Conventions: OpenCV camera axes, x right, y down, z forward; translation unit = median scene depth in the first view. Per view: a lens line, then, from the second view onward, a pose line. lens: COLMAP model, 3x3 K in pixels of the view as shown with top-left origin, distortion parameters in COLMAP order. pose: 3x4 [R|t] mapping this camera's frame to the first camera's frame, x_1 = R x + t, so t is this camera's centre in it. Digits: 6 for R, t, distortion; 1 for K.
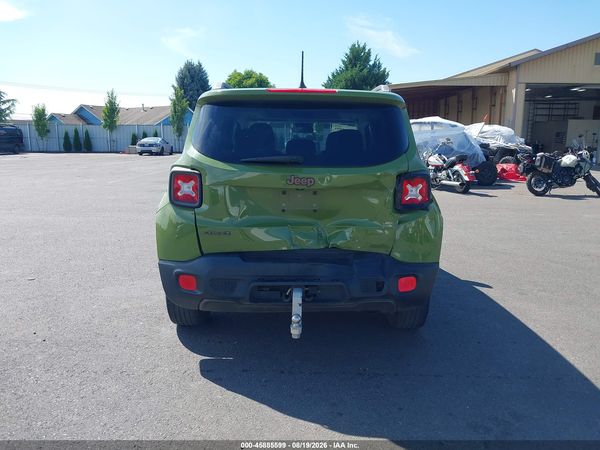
lens RADIAL K [[515.9, 0, 300.0], [0, 515.9, 225.0], [0, 0, 1]] dist [0.022365, -0.000897]
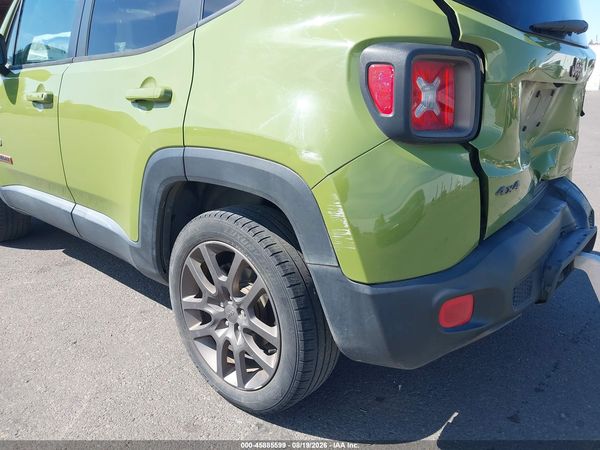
lens RADIAL K [[509.6, 0, 303.3], [0, 509.6, 227.1], [0, 0, 1]] dist [0.013911, 0.003781]
pose [[0.620166, -0.242809, 0.745948, -0.196840], [0.140974, 0.969908, 0.198506, -0.020968], [-0.771700, -0.017947, 0.635734, 0.263499]]
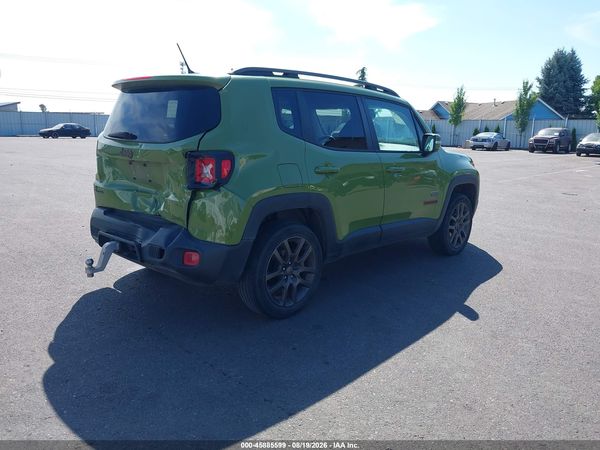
lens RADIAL K [[509.6, 0, 303.3], [0, 509.6, 227.1], [0, 0, 1]] dist [0.013911, 0.003781]
pose [[0.716533, 0.142558, -0.682831, 0.340301], [-0.134738, 0.988745, 0.065037, -0.014785], [0.684417, 0.045402, 0.727676, 0.129988]]
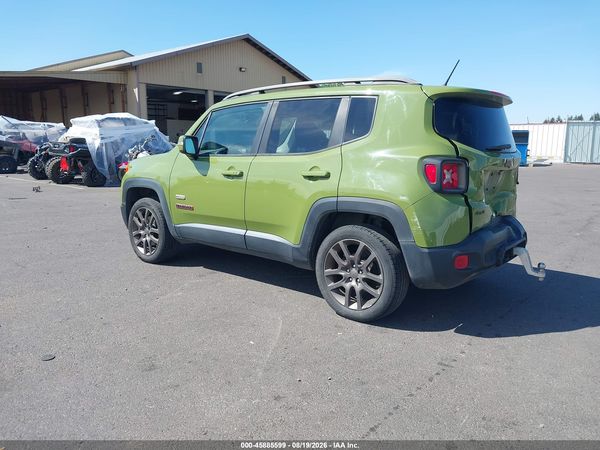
lens RADIAL K [[527.1, 0, 285.2], [0, 527.1, 225.3], [0, 0, 1]] dist [0.052572, -0.003692]
pose [[0.608832, -0.134849, 0.781754, -0.421300], [0.136063, 0.988594, 0.064561, -0.028201], [-0.781543, 0.067061, 0.620236, 0.189027]]
